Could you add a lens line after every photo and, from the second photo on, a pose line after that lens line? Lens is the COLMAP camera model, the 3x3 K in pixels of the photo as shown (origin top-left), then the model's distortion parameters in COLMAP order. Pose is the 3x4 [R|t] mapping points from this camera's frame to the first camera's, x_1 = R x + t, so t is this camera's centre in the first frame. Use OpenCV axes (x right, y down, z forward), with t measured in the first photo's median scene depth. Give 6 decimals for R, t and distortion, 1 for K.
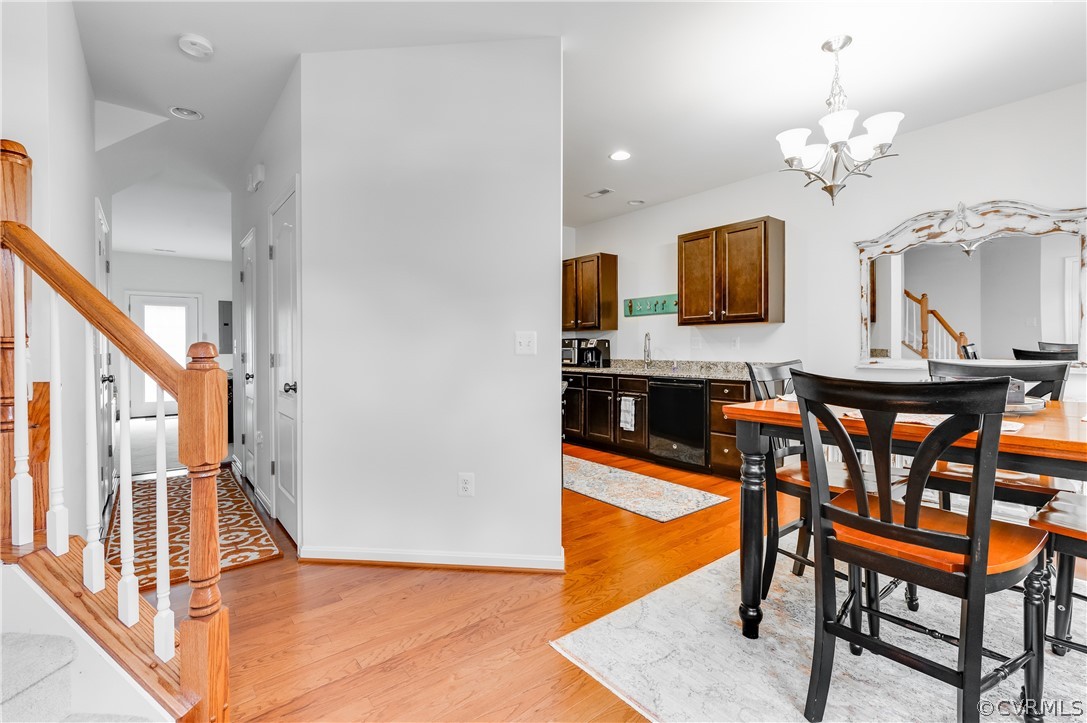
lens RADIAL K [[494.7, 0, 545.5], [0, 494.7, 354.0], [0, 0, 1]] dist [-0.000219, -0.000152]
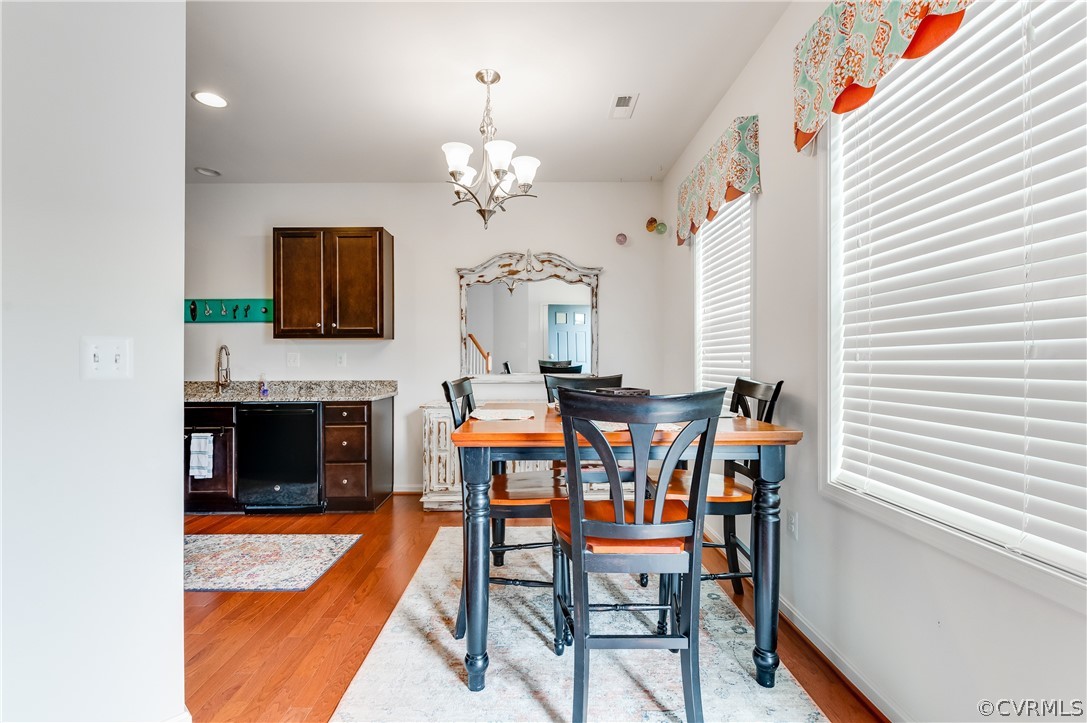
lens RADIAL K [[494.7, 0, 544.6], [0, 494.7, 363.6], [0, 0, 1]] dist [-0.000219, -0.000152]
pose [[0.620396, 0.000542, 0.784288, -0.107055], [0.011840, 0.999879, -0.010057, -0.002118], [-0.784199, 0.015526, 0.620315, 0.168262]]
